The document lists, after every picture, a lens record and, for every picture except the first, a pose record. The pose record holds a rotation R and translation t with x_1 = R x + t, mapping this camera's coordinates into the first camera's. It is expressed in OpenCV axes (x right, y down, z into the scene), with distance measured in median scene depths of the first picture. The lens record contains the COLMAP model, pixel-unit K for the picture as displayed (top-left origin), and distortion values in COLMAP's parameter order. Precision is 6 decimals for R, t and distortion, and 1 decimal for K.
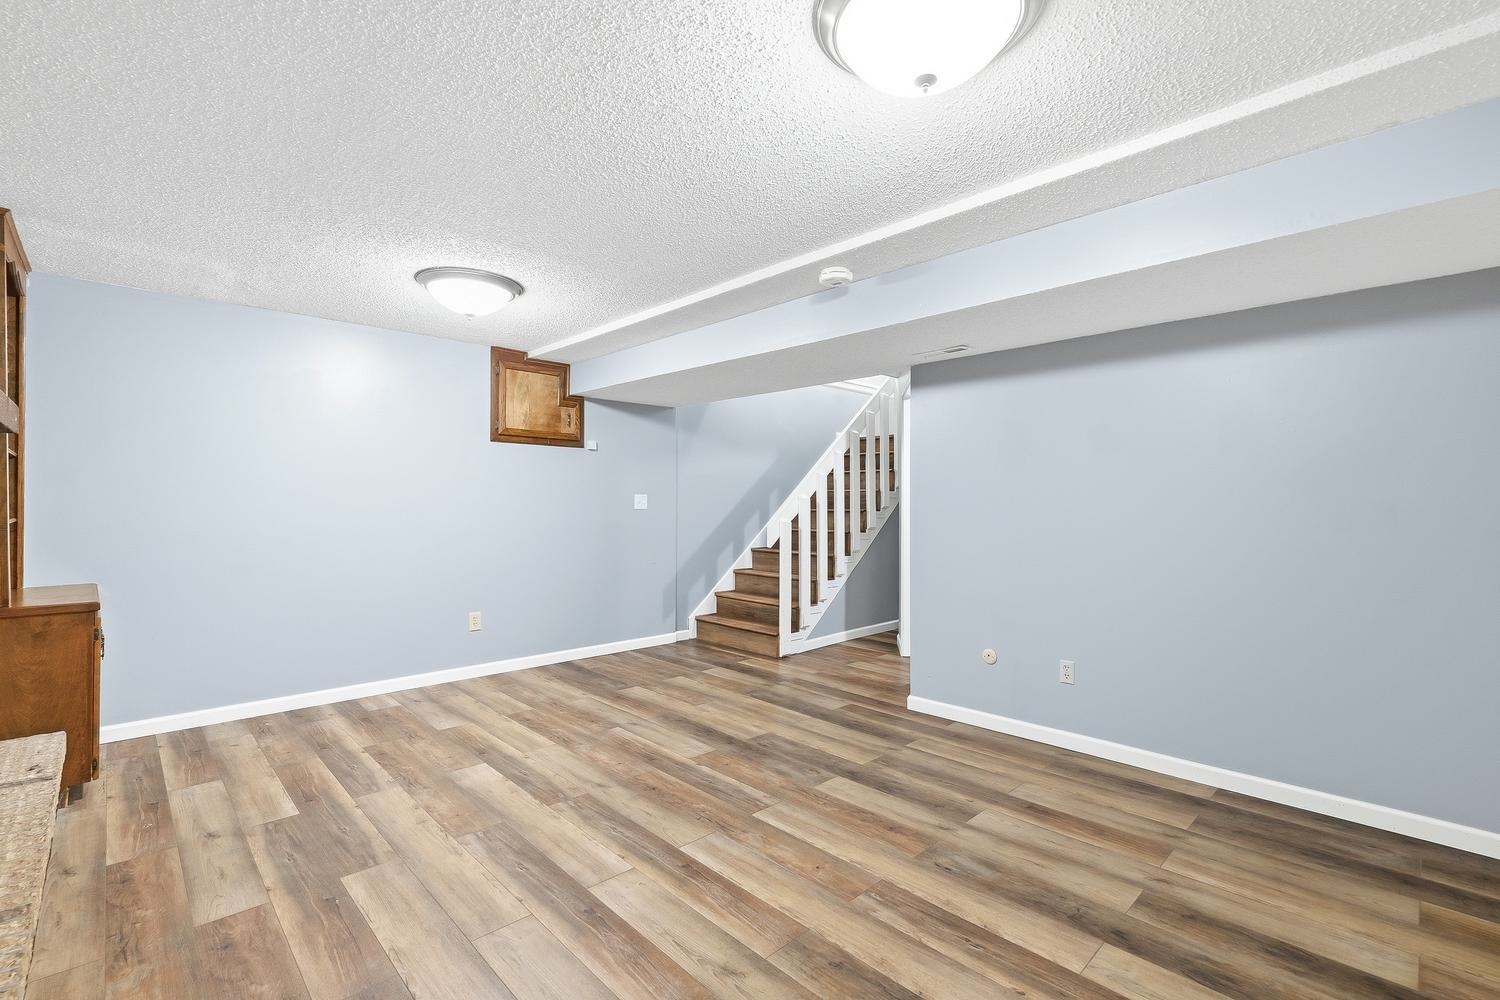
lens RADIAL K [[667.6, 0, 752.2], [0, 667.6, 506.2], [0, 0, 1]] dist [-0.000707, -0.000040]
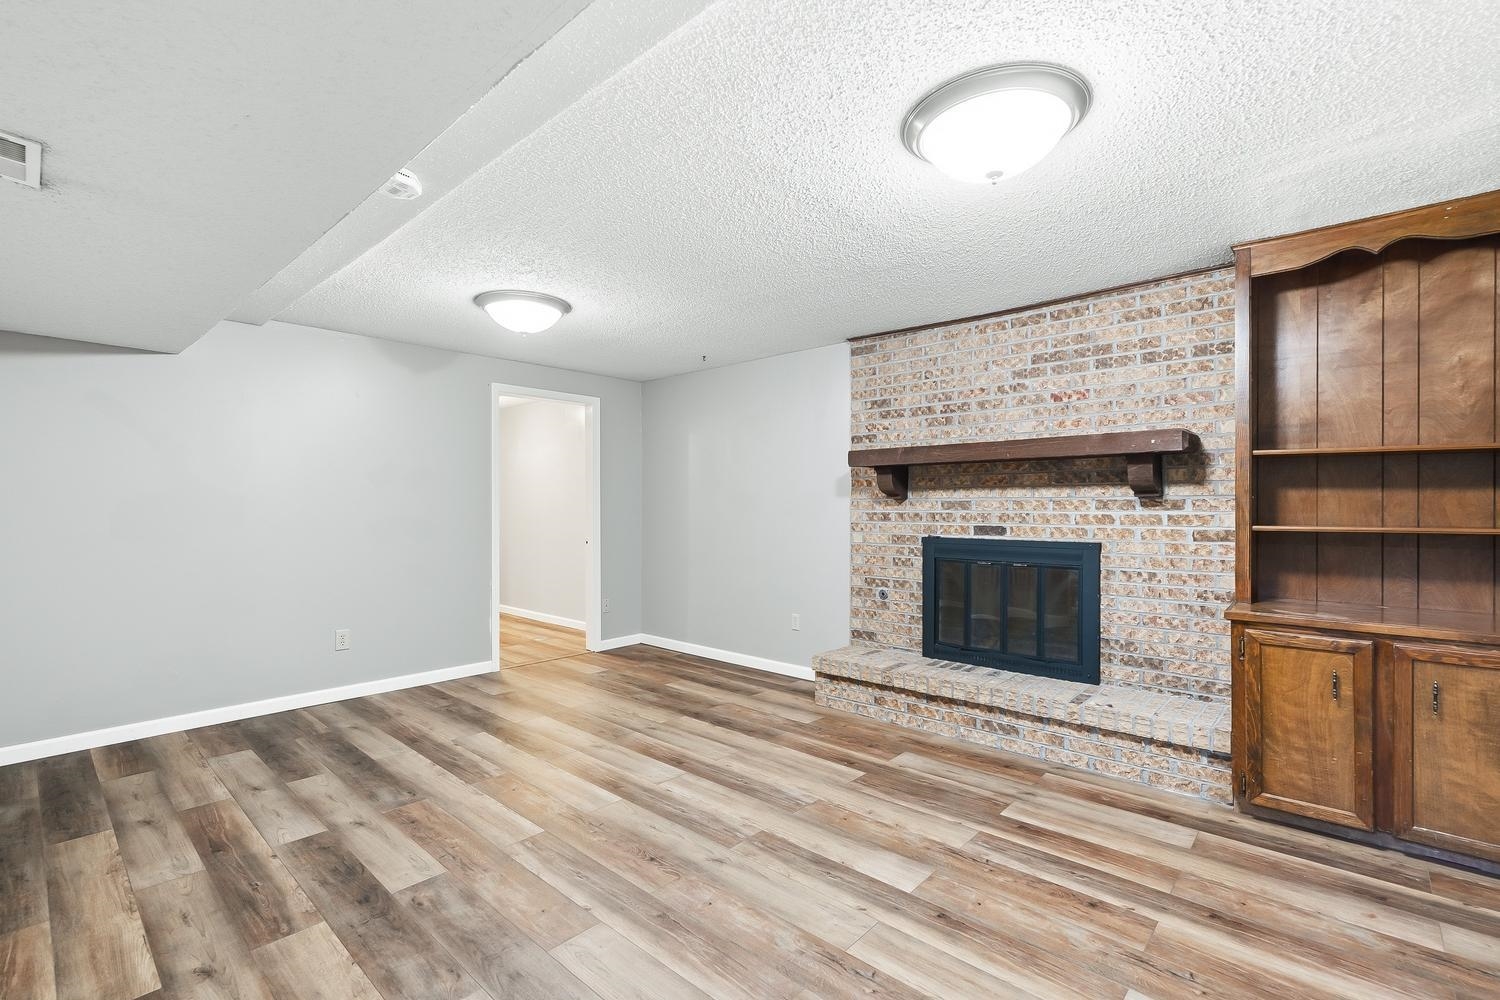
lens RADIAL K [[667.6, 0, 752.2], [0, 667.6, 506.2], [0, 0, 1]] dist [-0.000707, -0.000040]
pose [[-0.997670, -0.003457, -0.068140, -0.230141], [-0.003747, 0.999984, 0.004122, -0.009777], [0.068125, 0.004368, -0.997667, 1.969967]]
